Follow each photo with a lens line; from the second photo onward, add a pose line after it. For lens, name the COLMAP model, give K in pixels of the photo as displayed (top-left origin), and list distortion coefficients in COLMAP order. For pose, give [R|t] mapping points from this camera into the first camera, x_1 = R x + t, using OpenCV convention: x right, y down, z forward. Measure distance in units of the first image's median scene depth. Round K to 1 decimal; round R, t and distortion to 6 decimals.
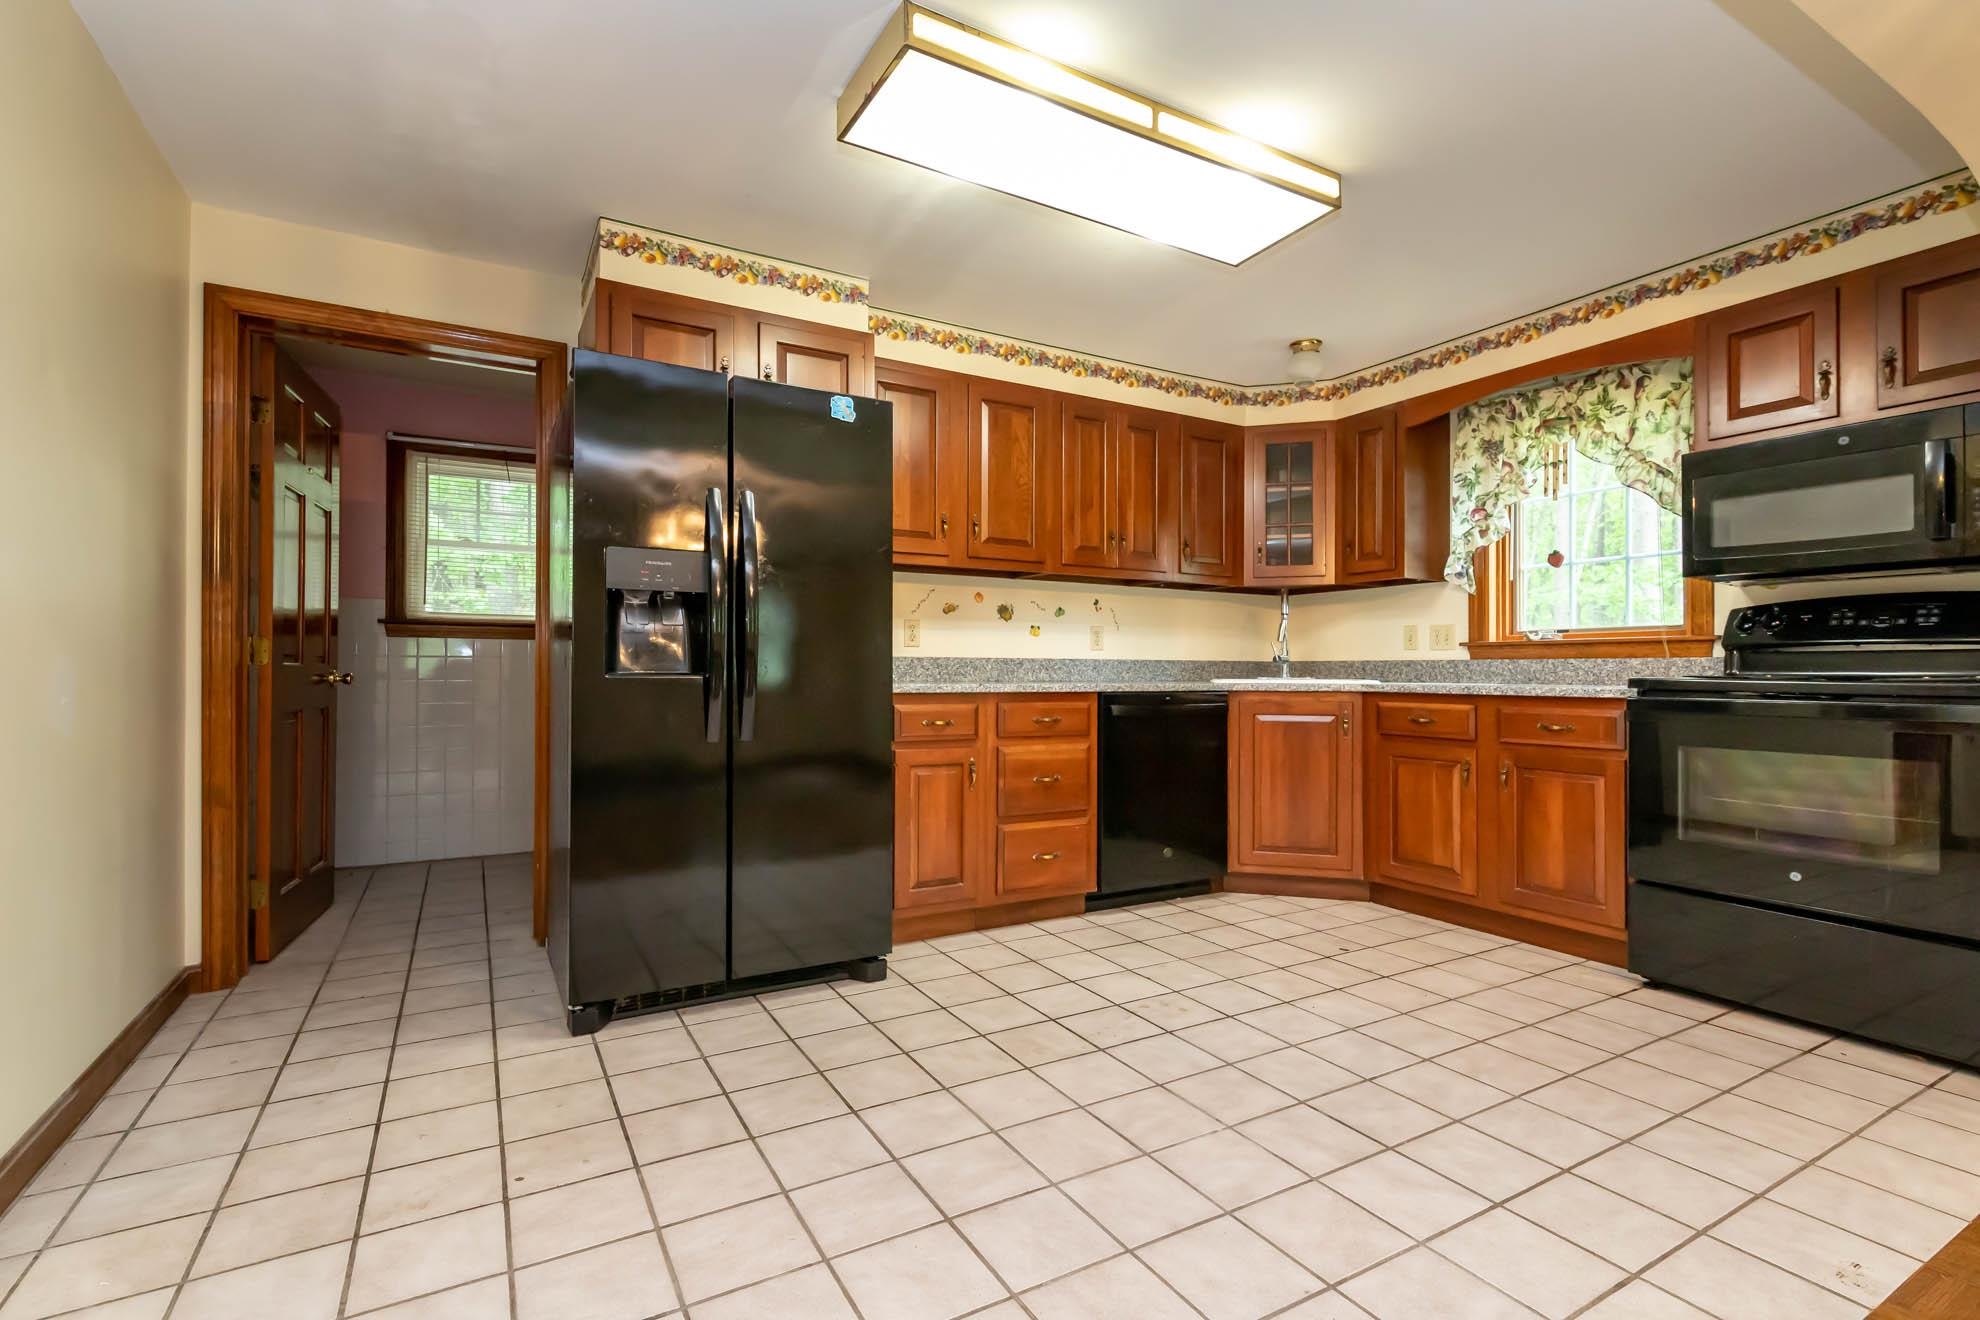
lens RADIAL K [[871.0, 0, 979.4], [0, 871.0, 666.3], [0, 0, 1]] dist [-0.002699, -0.000362]
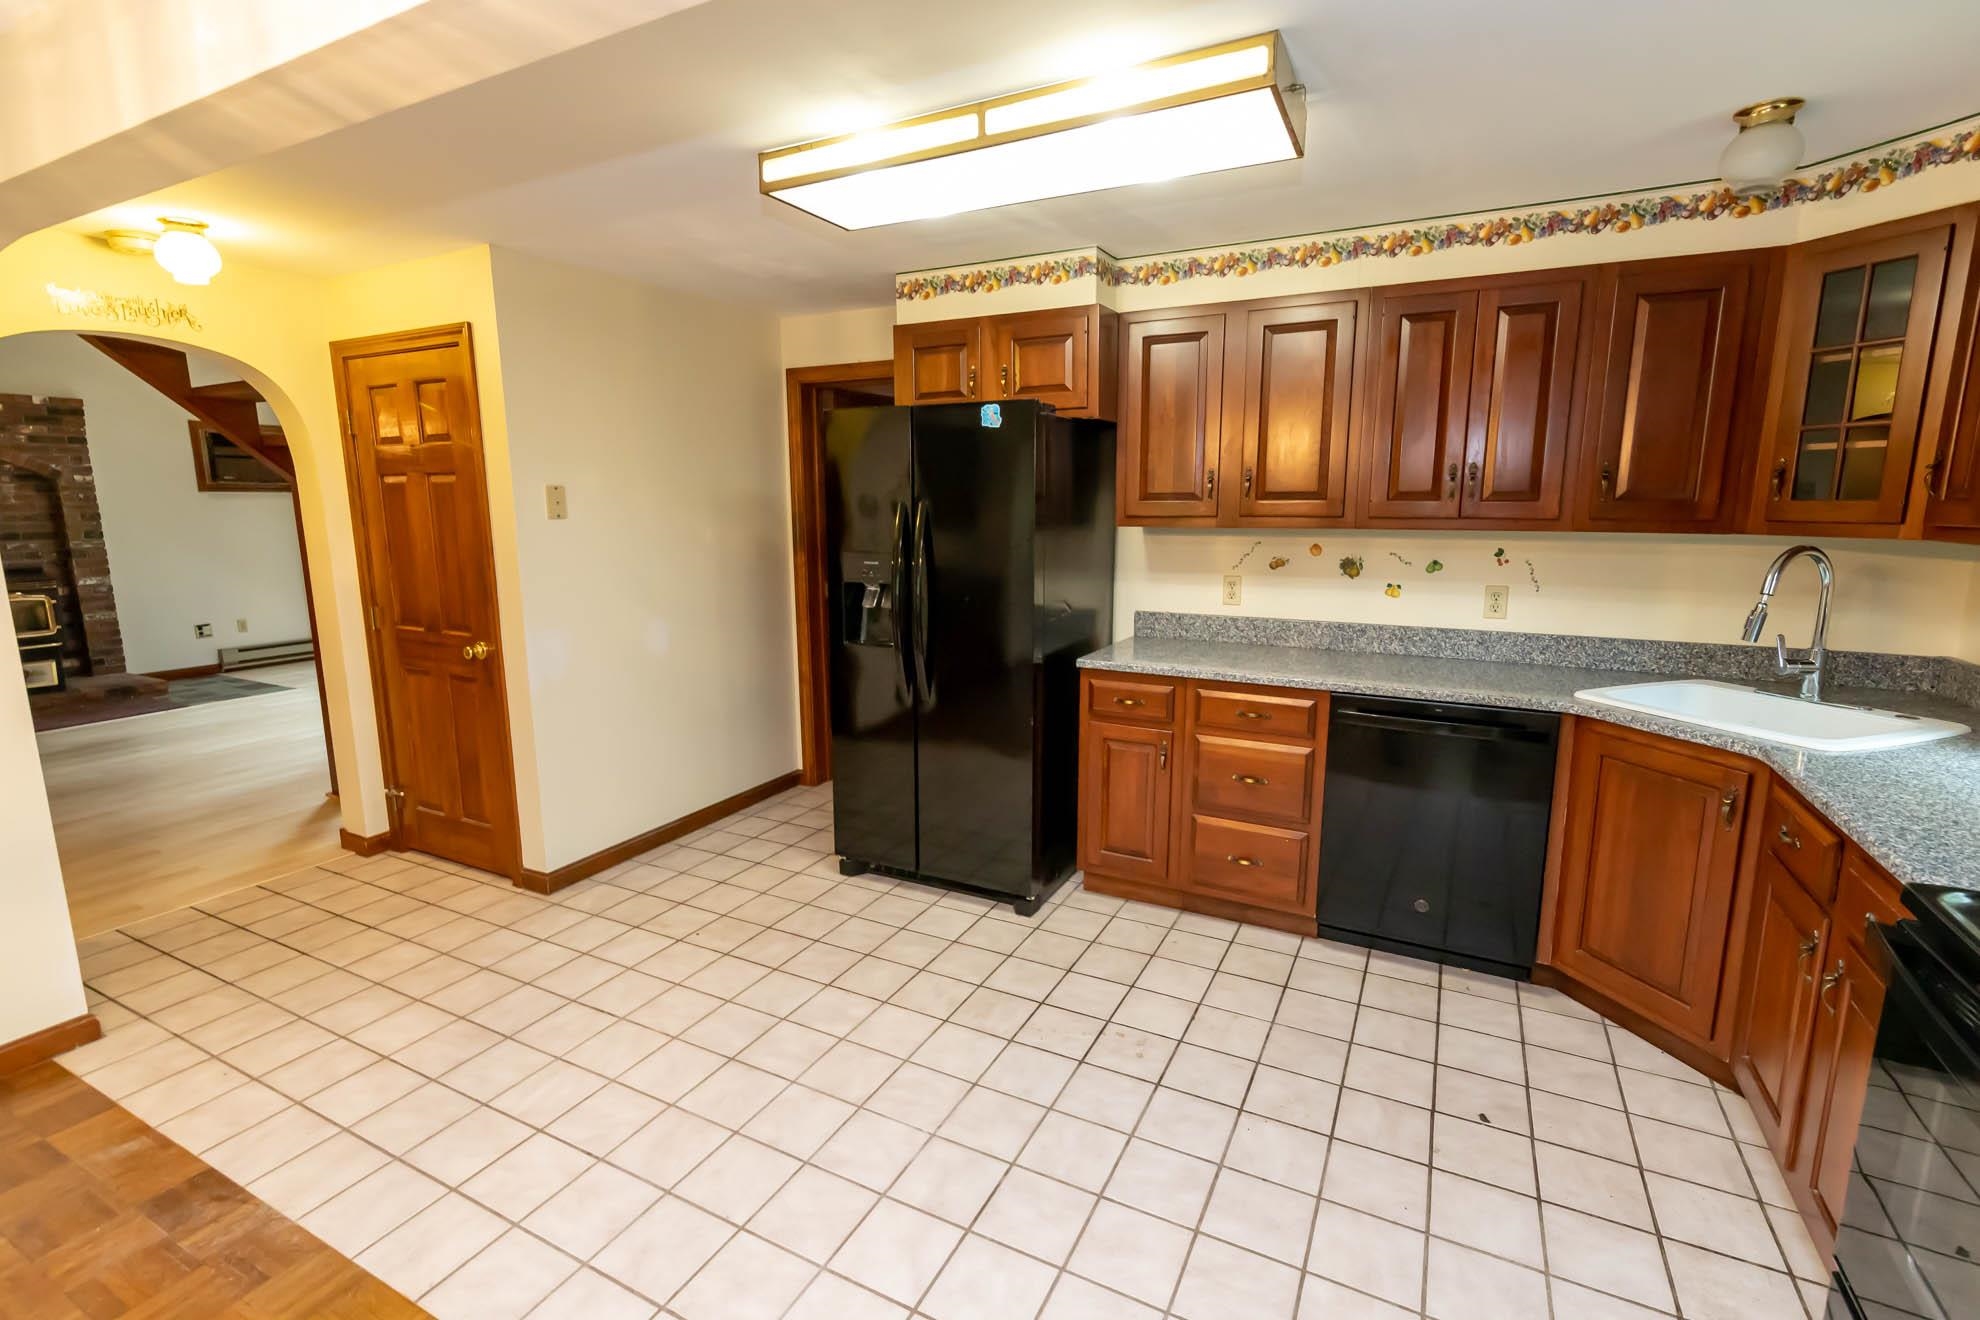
lens RADIAL K [[922.6, 0, 978.9], [0, 922.6, 663.3], [0, 0, 1]] dist [-0.000812, -0.000399]
pose [[0.538958, 0.132515, -0.831844, 0.745437], [0.019235, 0.985354, 0.169432, -0.163687], [0.842113, -0.107318, 0.528515, 0.296126]]
